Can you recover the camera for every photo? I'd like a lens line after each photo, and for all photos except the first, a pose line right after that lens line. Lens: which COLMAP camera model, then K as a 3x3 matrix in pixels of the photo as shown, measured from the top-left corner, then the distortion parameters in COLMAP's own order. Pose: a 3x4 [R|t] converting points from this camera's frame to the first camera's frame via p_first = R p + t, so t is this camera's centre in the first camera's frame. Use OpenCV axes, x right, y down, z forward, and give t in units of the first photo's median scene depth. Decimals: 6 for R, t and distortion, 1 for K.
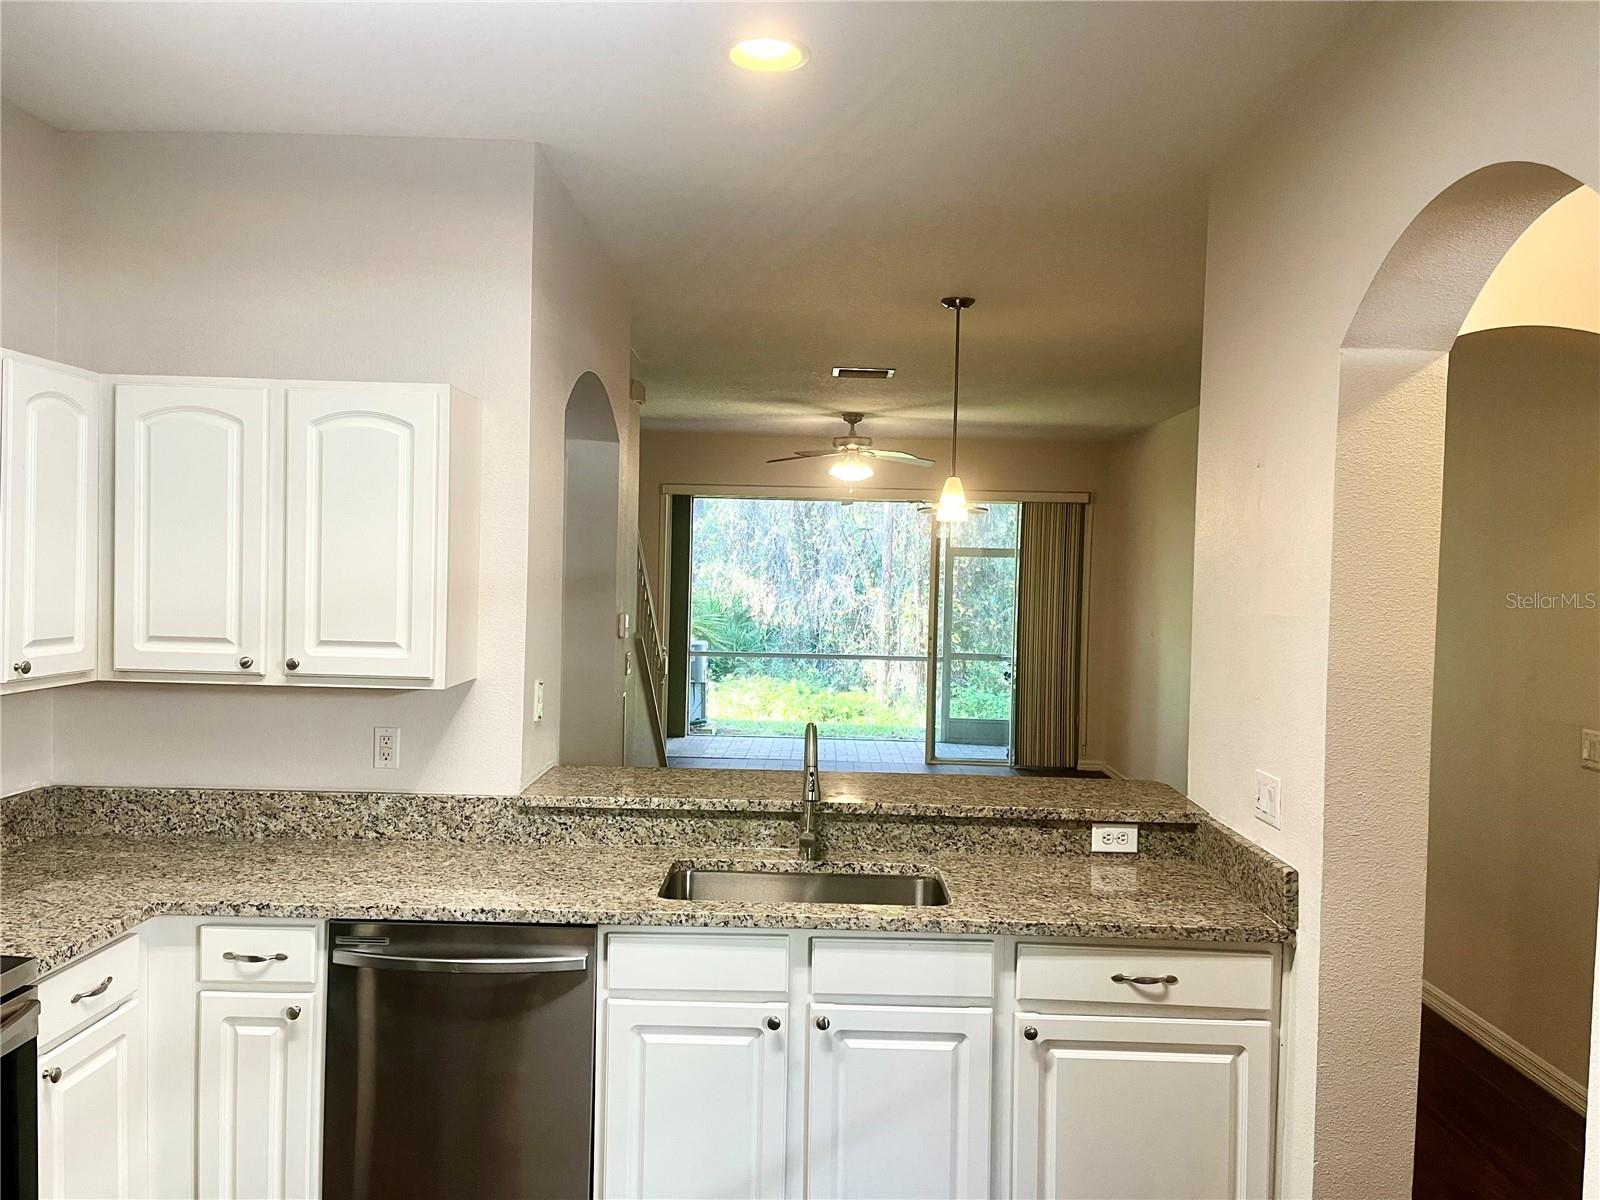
lens RADIAL K [[1214.1, 0, 800.0], [0, 1214.1, 600.0], [0, 0, 1]] dist [-0.000027, -0.000023]
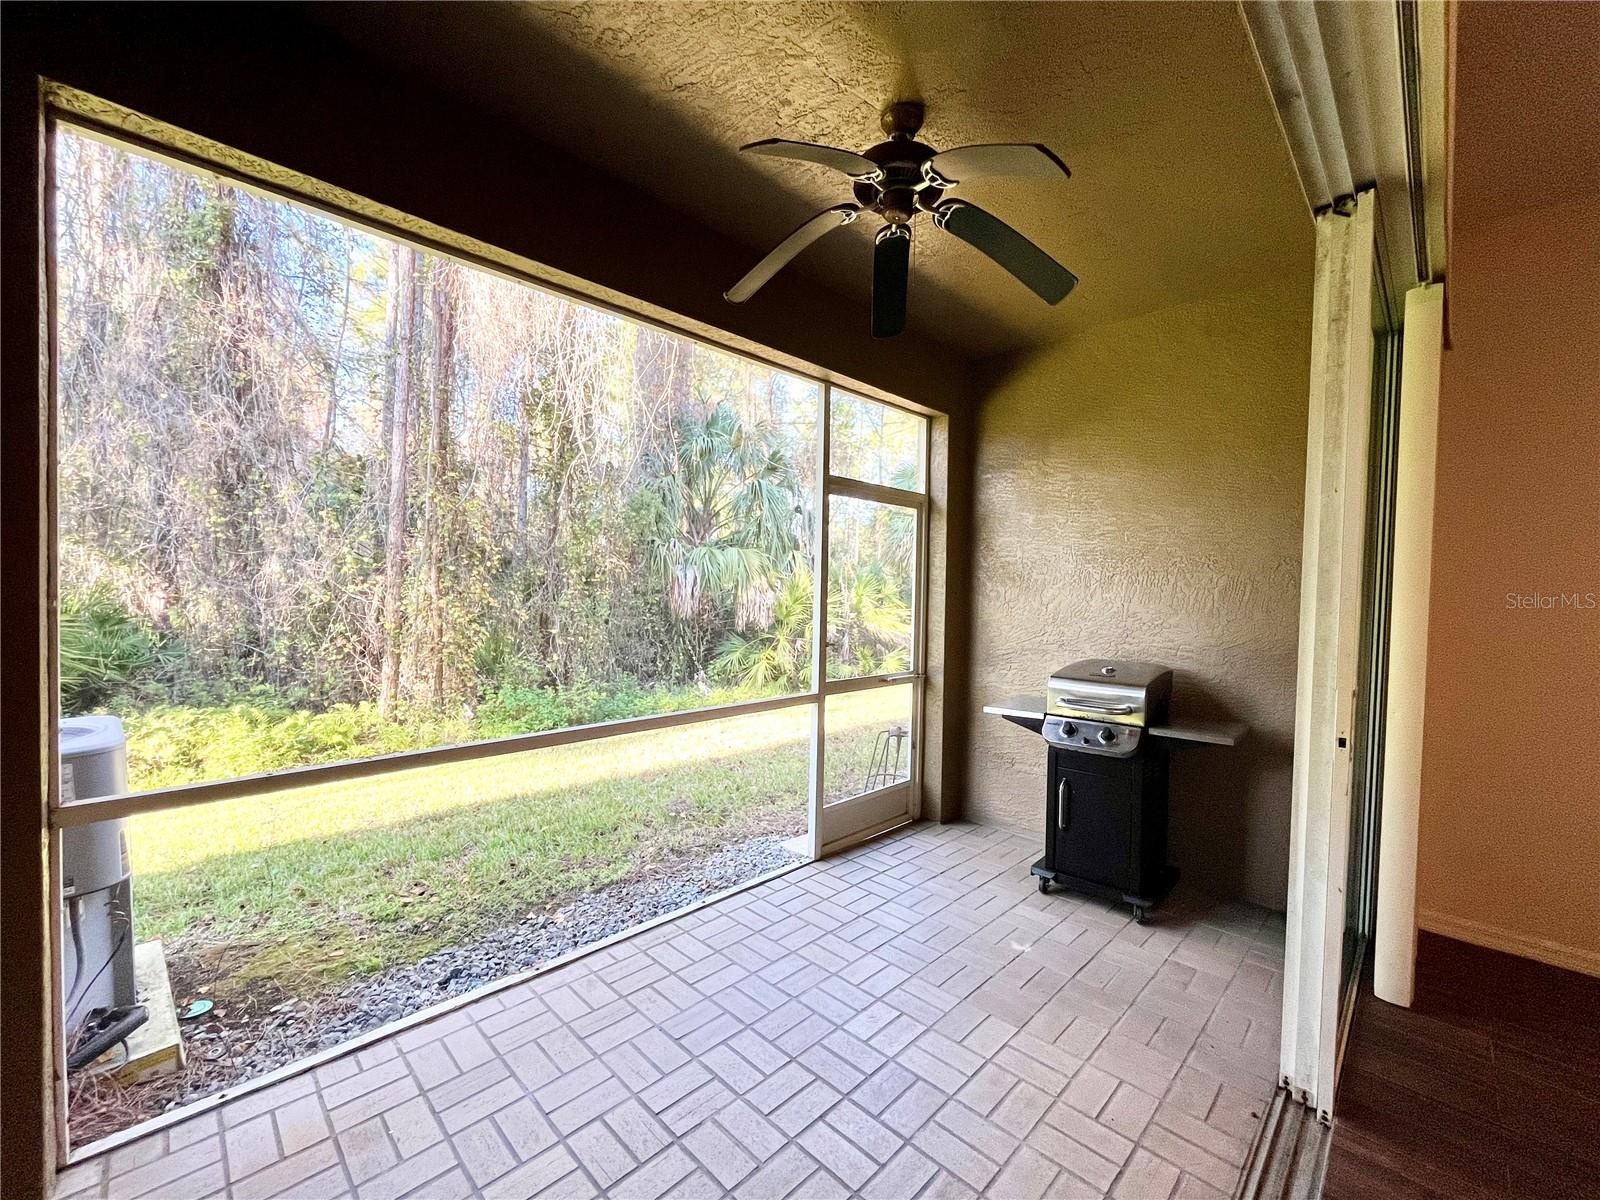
lens RADIAL K [[651.6, 0, 800.0], [0, 651.6, 600.0], [0, 0, 1]] dist [-0.000353, -0.000030]
pose [[0.697345, -0.020137, 0.716453, -0.060099], [0.002900, 0.999676, 0.025275, -0.008907], [-0.716730, -0.015547, 0.697178, 0.595283]]
